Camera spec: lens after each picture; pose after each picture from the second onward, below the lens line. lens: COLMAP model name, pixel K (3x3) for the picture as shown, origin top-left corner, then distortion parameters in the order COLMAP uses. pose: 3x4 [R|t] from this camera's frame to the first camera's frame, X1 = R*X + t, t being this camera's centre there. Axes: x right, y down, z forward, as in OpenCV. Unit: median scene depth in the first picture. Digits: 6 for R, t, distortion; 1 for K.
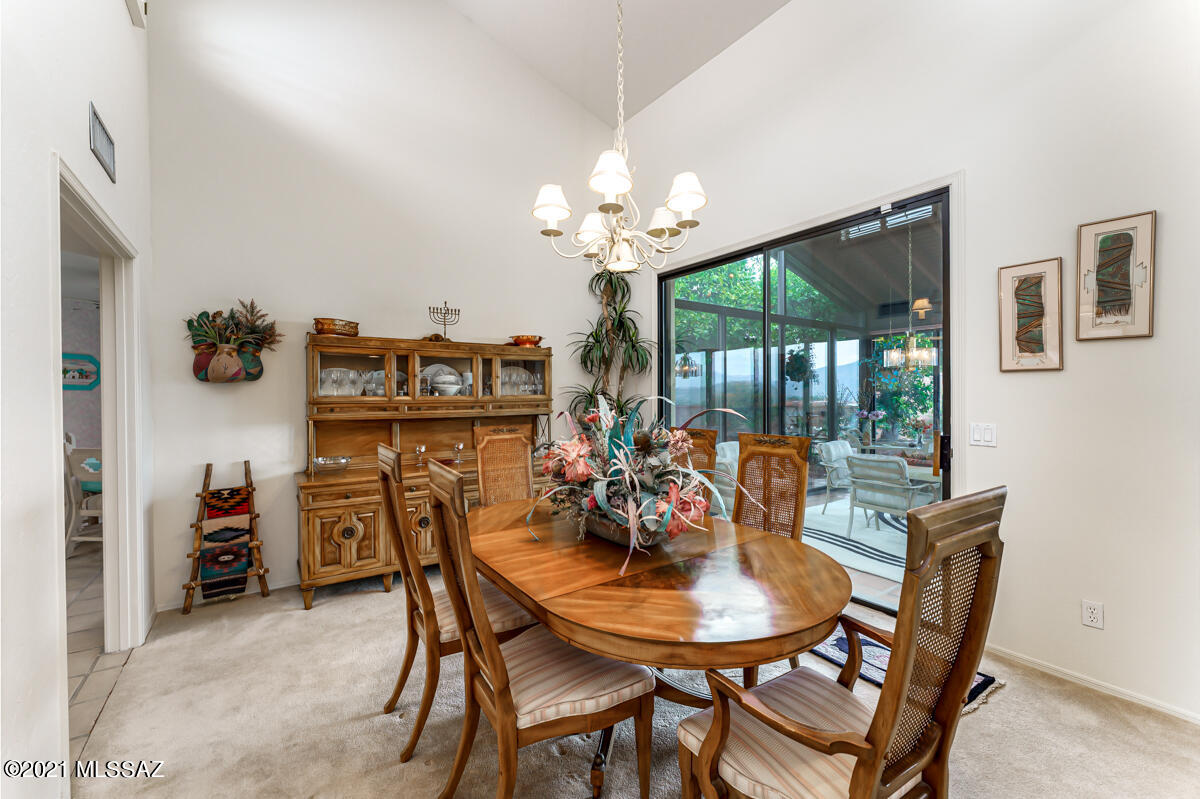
lens RADIAL K [[487.9, 0, 610.5], [0, 487.9, 391.3], [0, 0, 1]] dist [-0.002575, 0.000009]
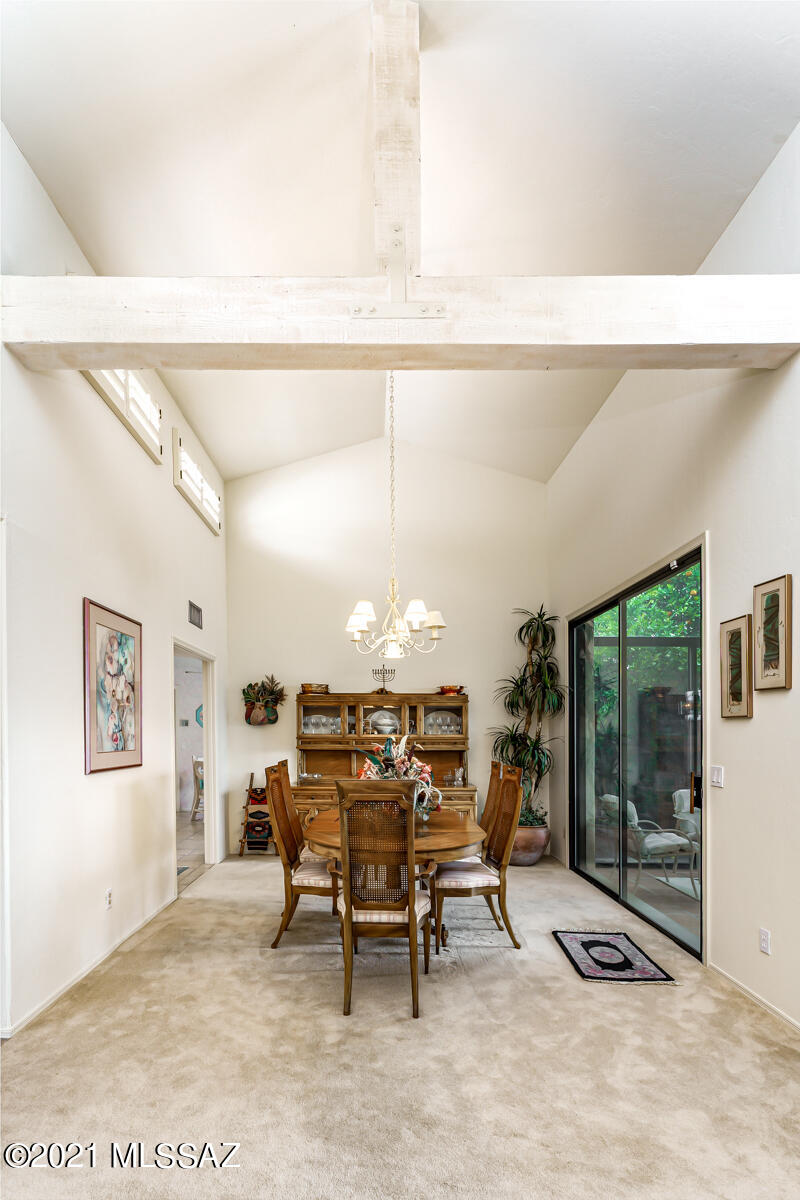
lens RADIAL K [[601.5, 0, 366.1], [0, 601.5, 728.4], [0, 0, 1]] dist [-0.001711, -0.000381]
pose [[0.794547, 0.005609, -0.607177, 0.731003], [-0.005134, 0.999984, 0.002519, -0.012640], [0.607181, 0.001116, 0.794563, -0.408671]]
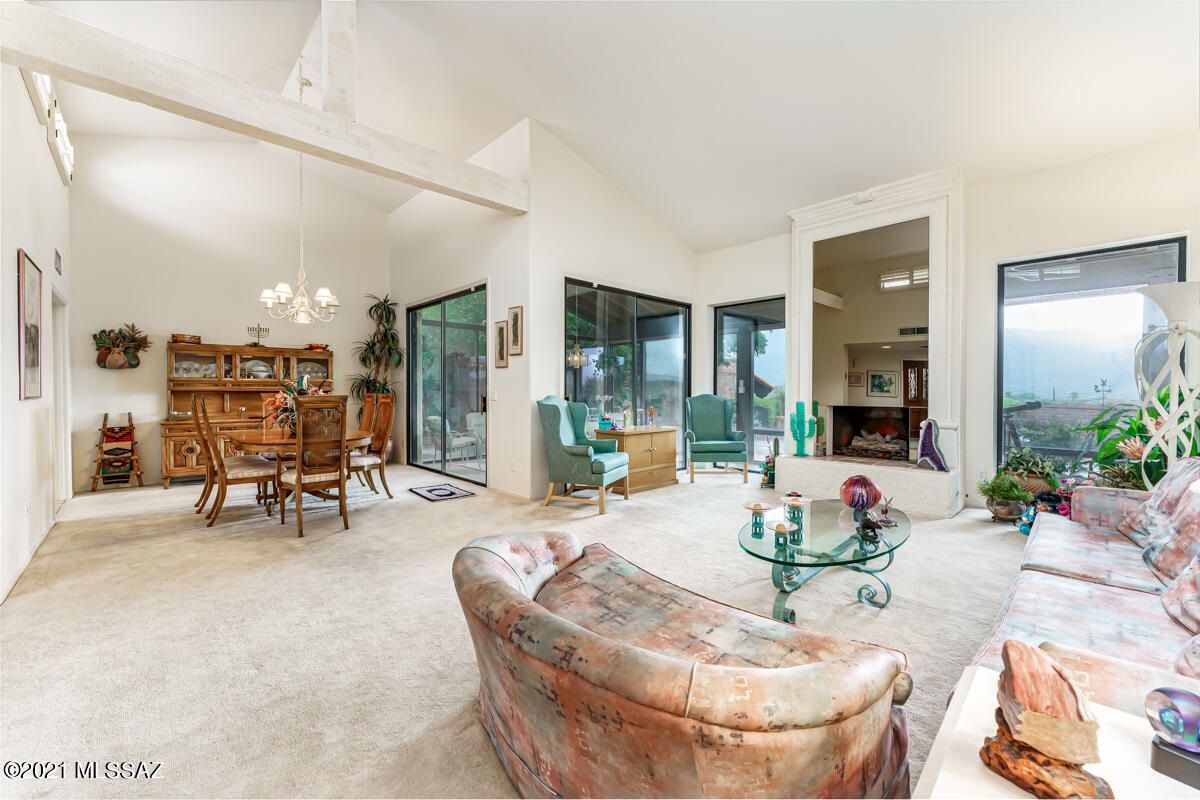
lens RADIAL K [[487.9, 0, 610.9], [0, 487.9, 392.9], [0, 0, 1]] dist [-0.002575, 0.000009]
pose [[0.990680, 0.005924, 0.136082, 0.763391], [-0.007260, 0.999930, 0.009323, 0.040249], [-0.136017, -0.010224, 0.990654, -1.013925]]
